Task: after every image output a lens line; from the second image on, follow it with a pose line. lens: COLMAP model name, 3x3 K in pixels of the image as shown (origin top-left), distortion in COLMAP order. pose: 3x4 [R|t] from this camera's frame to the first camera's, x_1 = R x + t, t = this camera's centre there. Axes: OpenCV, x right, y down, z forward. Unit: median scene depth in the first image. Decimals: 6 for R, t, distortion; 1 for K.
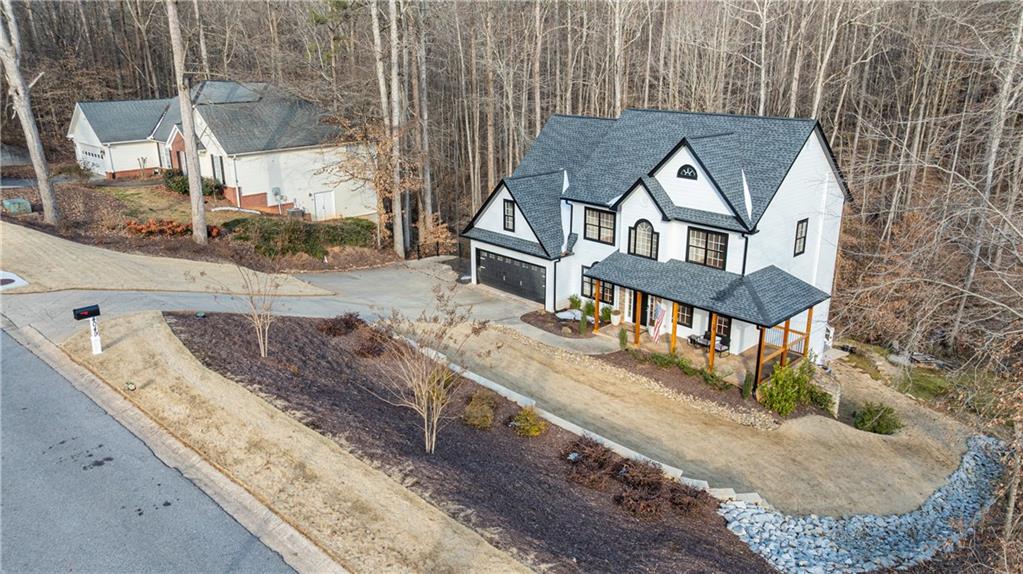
lens RADIAL K [[715.8, 0, 511.5], [0, 715.8, 287.0], [0, 0, 1]] dist [-0.027093, 0.009044]
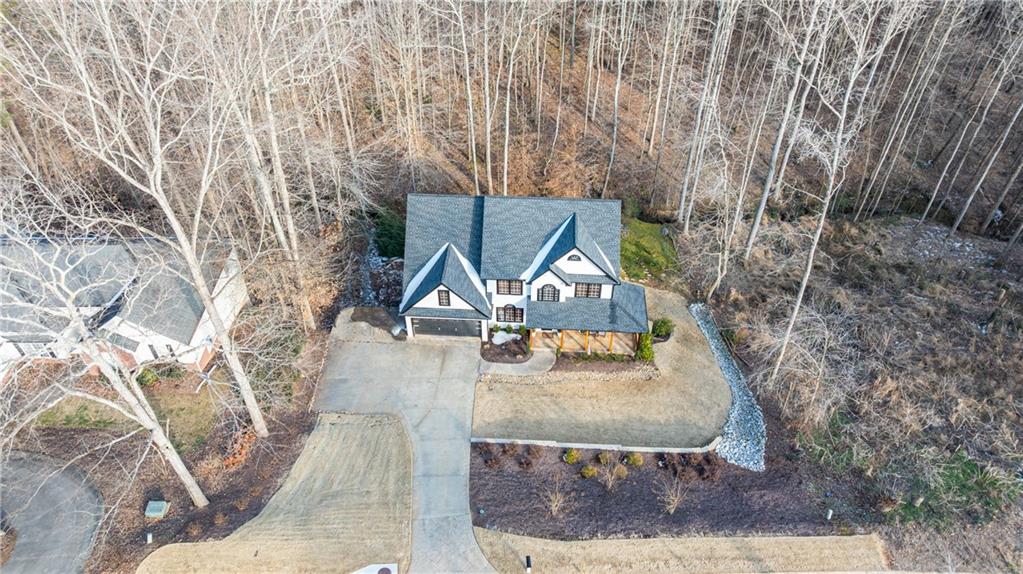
lens RADIAL K [[715.8, 0, 511.5], [0, 715.8, 287.0], [0, 0, 1]] dist [-0.027093, 0.009044]
pose [[0.728335, -0.461268, 0.506714, -0.718073], [0.210002, 0.854167, 0.475708, -0.891977], [-0.652248, -0.240064, 0.718987, -0.139163]]
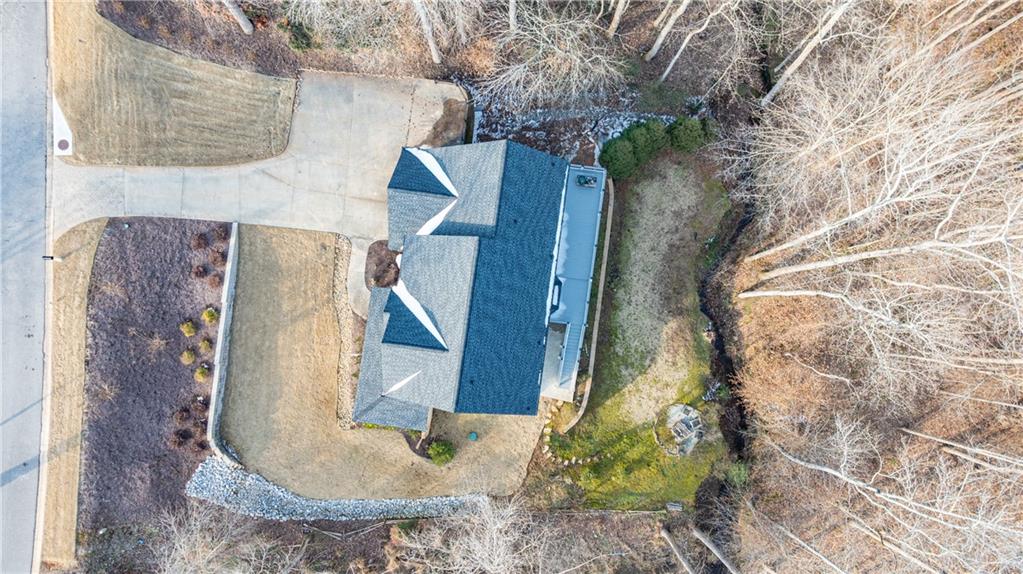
lens RADIAL K [[715.8, 0, 511.5], [0, 715.8, 287.0], [0, 0, 1]] dist [-0.027093, 0.009044]
pose [[0.631343, 0.774975, -0.028630, 0.328050], [-0.253682, 0.241270, 0.936715, -1.492328], [0.732838, -0.584126, 0.348921, 0.697723]]
